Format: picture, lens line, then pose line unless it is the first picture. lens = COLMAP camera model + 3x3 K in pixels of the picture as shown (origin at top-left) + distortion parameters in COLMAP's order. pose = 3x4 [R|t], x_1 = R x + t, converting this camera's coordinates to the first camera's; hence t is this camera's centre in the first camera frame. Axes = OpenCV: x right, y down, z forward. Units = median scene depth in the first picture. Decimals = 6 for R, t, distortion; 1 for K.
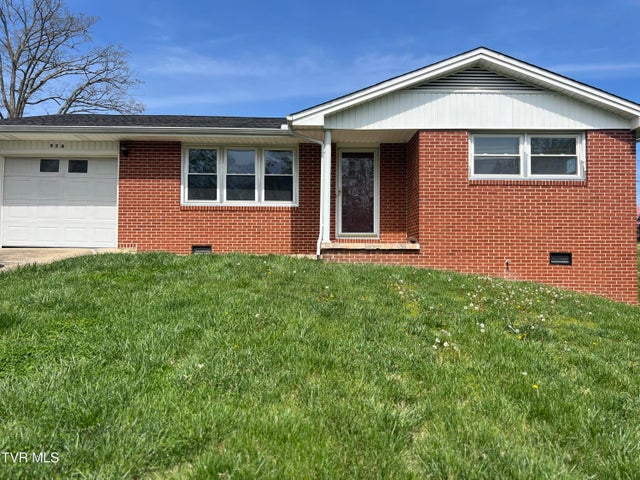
lens RADIAL K [[483.8, 0, 320.0], [0, 483.8, 240.0], [0, 0, 1]] dist [0.060533, -0.053294]
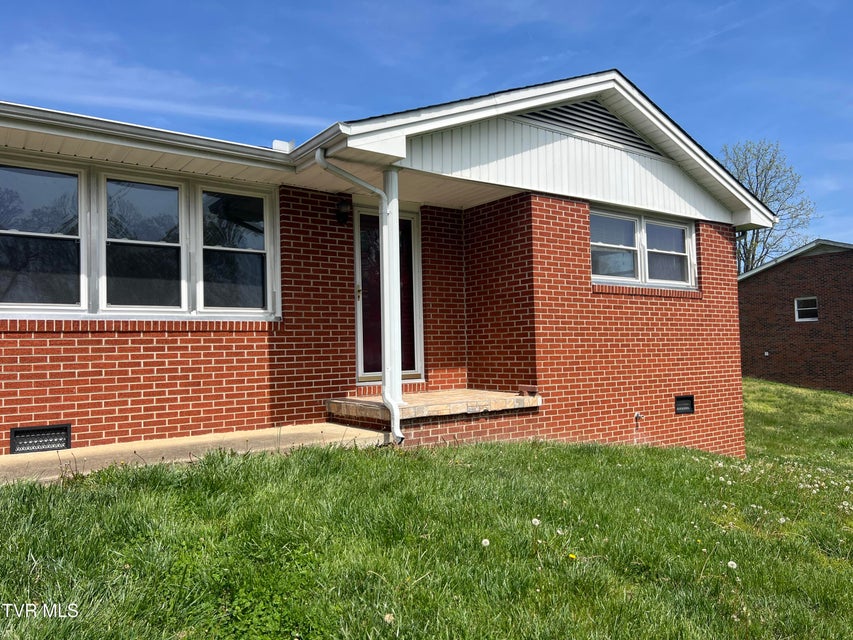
lens RADIAL K [[644.8, 0, 426.5], [0, 644.8, 320.0], [0, 0, 1]] dist [0.060533, -0.053294]
pose [[0.808327, 0.003137, 0.588725, -0.335298], [0.003734, 0.999938, -0.010454, -0.071547], [-0.588722, 0.010649, 0.808266, 0.474395]]
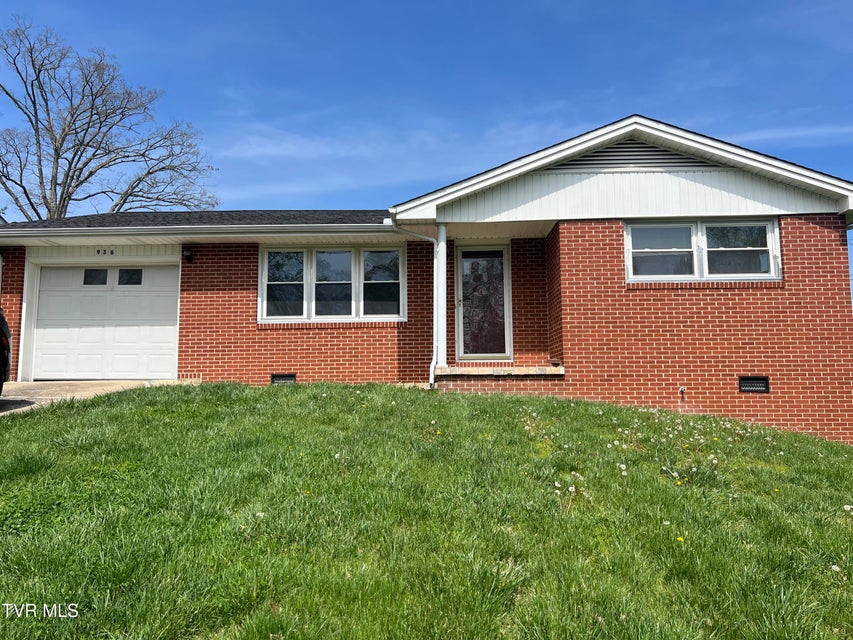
lens RADIAL K [[644.2, 0, 420.3], [0, 644.2, 320.2], [0, 0, 1]] dist [0.060191, -0.045160]
pose [[0.998875, -0.019030, -0.043445, 0.024028], [0.015803, 0.997173, -0.073455, 0.005517], [0.044720, 0.072686, 0.996352, -0.031495]]
